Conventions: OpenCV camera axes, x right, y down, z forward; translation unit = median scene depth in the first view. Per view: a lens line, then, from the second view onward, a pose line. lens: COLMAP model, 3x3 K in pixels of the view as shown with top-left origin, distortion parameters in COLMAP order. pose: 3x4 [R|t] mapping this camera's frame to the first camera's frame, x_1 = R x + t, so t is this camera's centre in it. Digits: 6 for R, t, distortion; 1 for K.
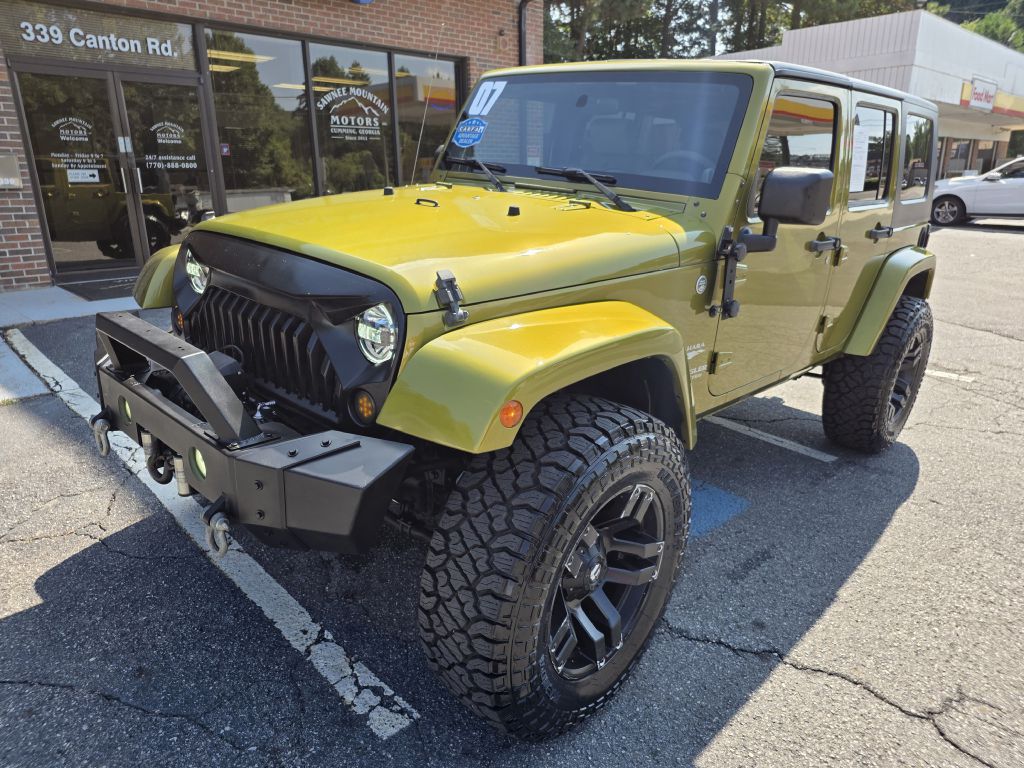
lens RADIAL K [[717.8, 0, 510.3], [0, 717.8, 387.7], [0, 0, 1]] dist [0.012573, 0.002094]
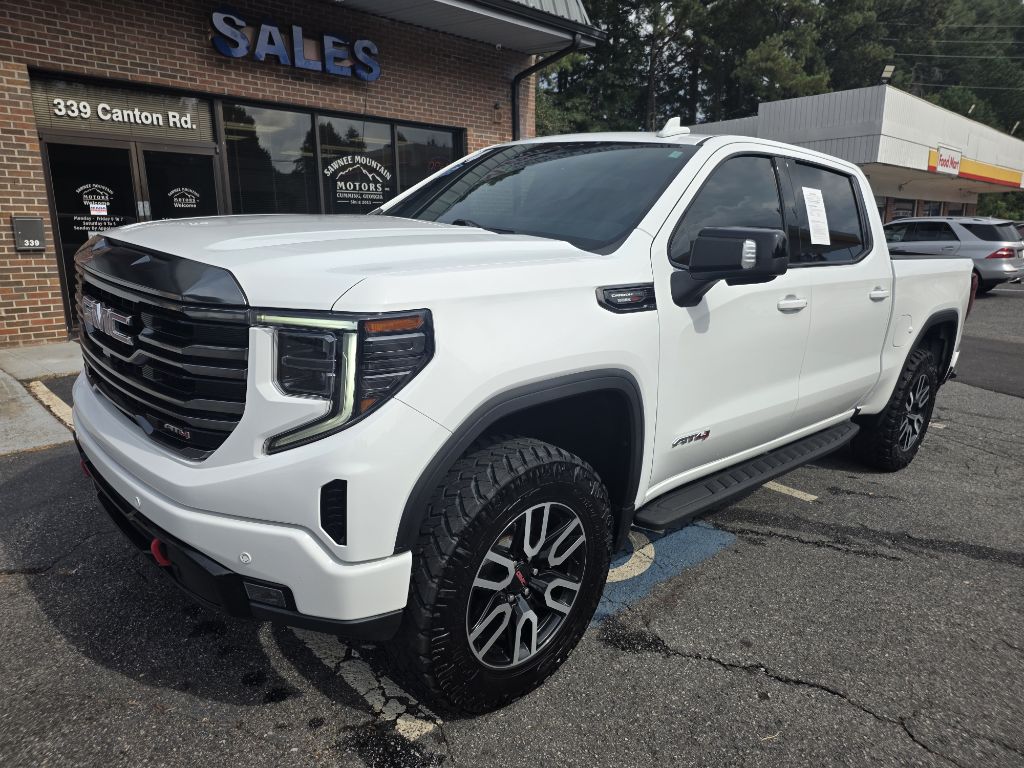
lens RADIAL K [[713.0, 0, 512.7], [0, 713.0, 380.1], [0, 0, 1]] dist [0.023240, -0.006313]
pose [[0.999870, -0.002713, 0.015866, -0.008300], [0.004064, 0.996310, -0.085731, 0.006673], [-0.015575, 0.085784, 0.996192, -0.036321]]
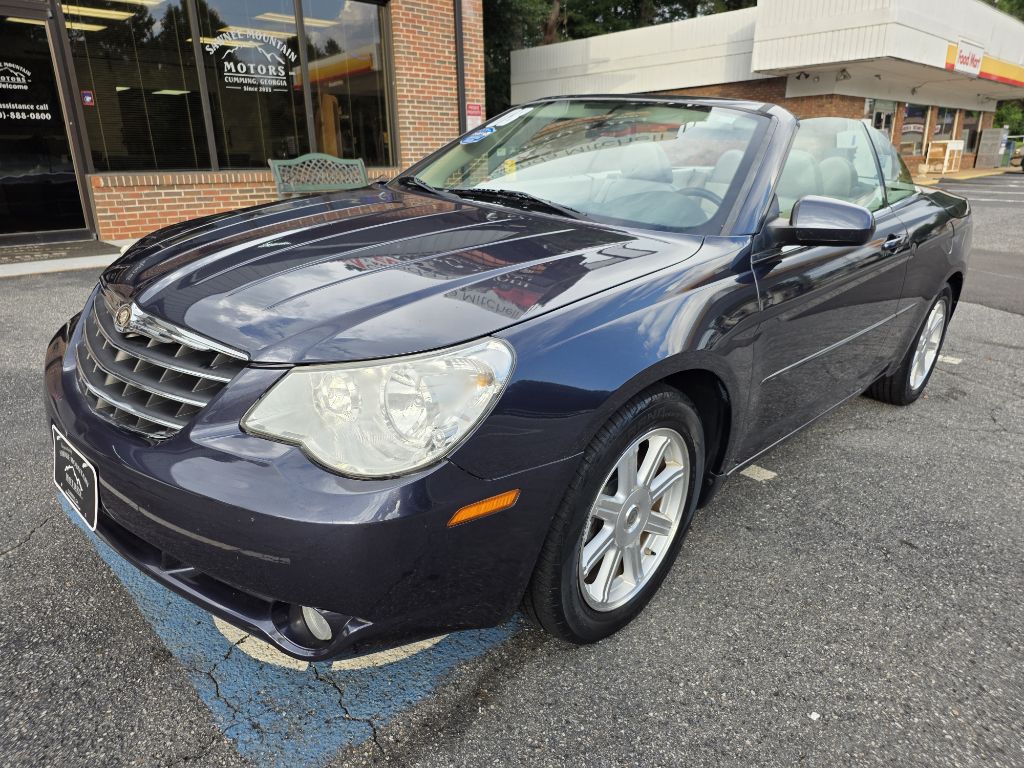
lens RADIAL K [[715.5, 0, 510.1], [0, 715.5, 382.9], [0, 0, 1]] dist [0.009831, 0.004846]
pose [[0.999850, -0.011819, 0.012628, 0.090036], [0.011581, 0.999757, 0.018742, -0.005402], [-0.012846, -0.018593, 0.999745, 0.143528]]
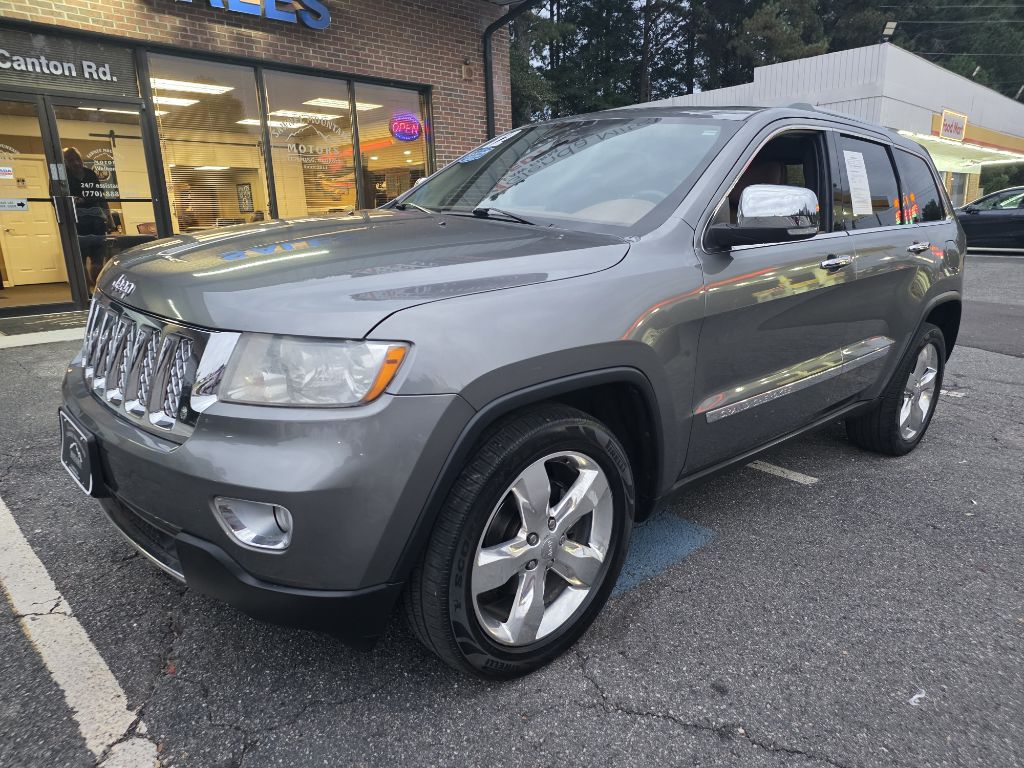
lens RADIAL K [[712.1, 0, 519.4], [0, 712.1, 388.2], [0, 0, 1]] dist [0.020507, -0.000405]
pose [[0.999449, -0.025806, 0.020862, 0.037313], [0.026962, 0.997999, -0.057187, 0.013218], [-0.019344, 0.057718, 0.998146, 0.065349]]
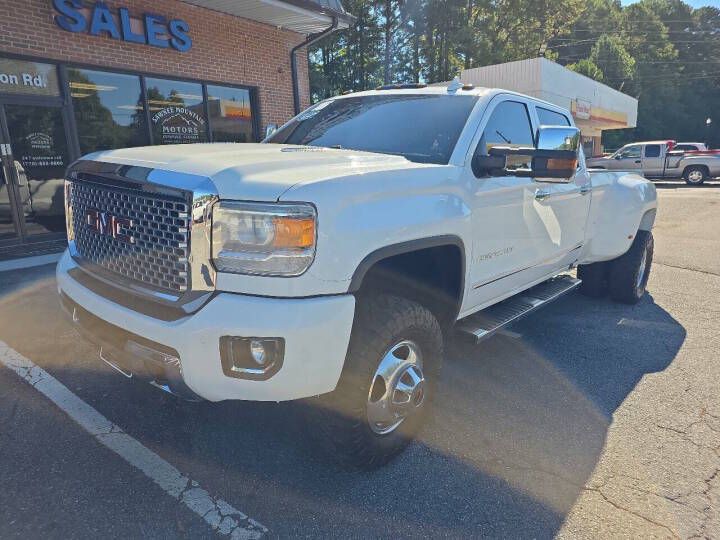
lens RADIAL K [[499.9, 0, 367.0], [0, 499.9, 267.4], [0, 0, 1]] dist [0.022393, -0.004899]
pose [[0.987809, -0.057897, 0.144503, -0.011369], [0.070015, 0.994315, -0.080226, 0.008209], [-0.139037, 0.089365, 0.986247, -0.013661]]
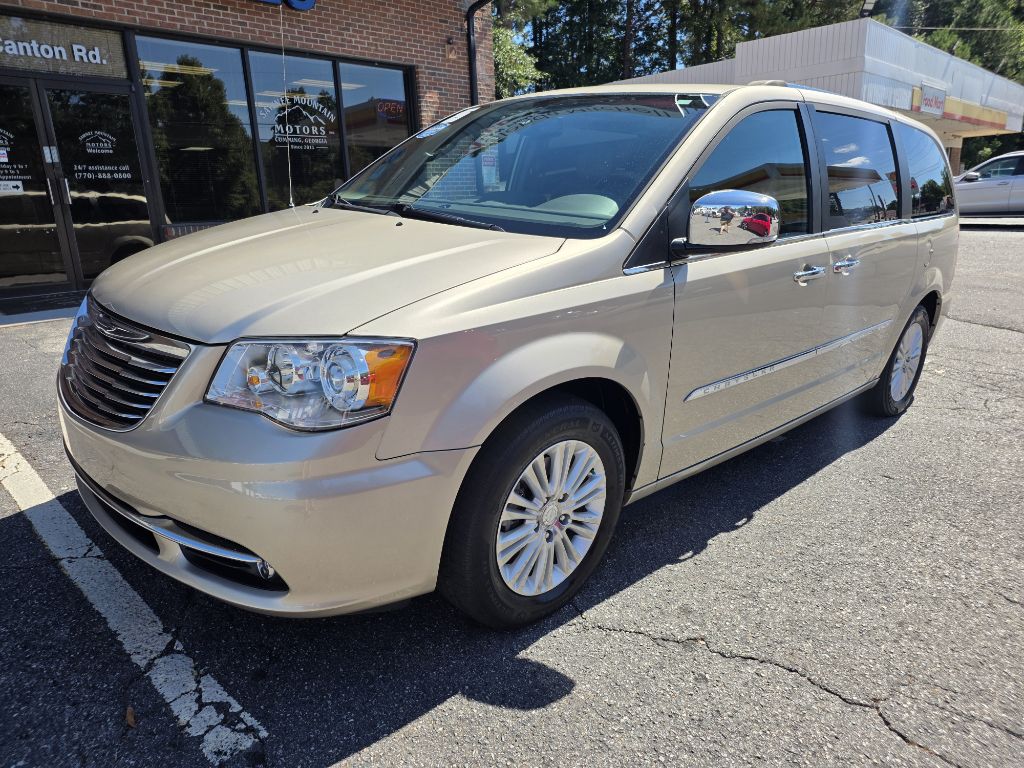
lens RADIAL K [[713.0, 0, 512.7], [0, 713.0, 380.1], [0, 0, 1]] dist [0.023240, -0.006313]
pose [[0.998841, -0.037853, 0.029737, 0.036565], [0.039005, 0.998471, -0.039175, 0.022599], [-0.028209, 0.040289, 0.998790, 0.036528]]
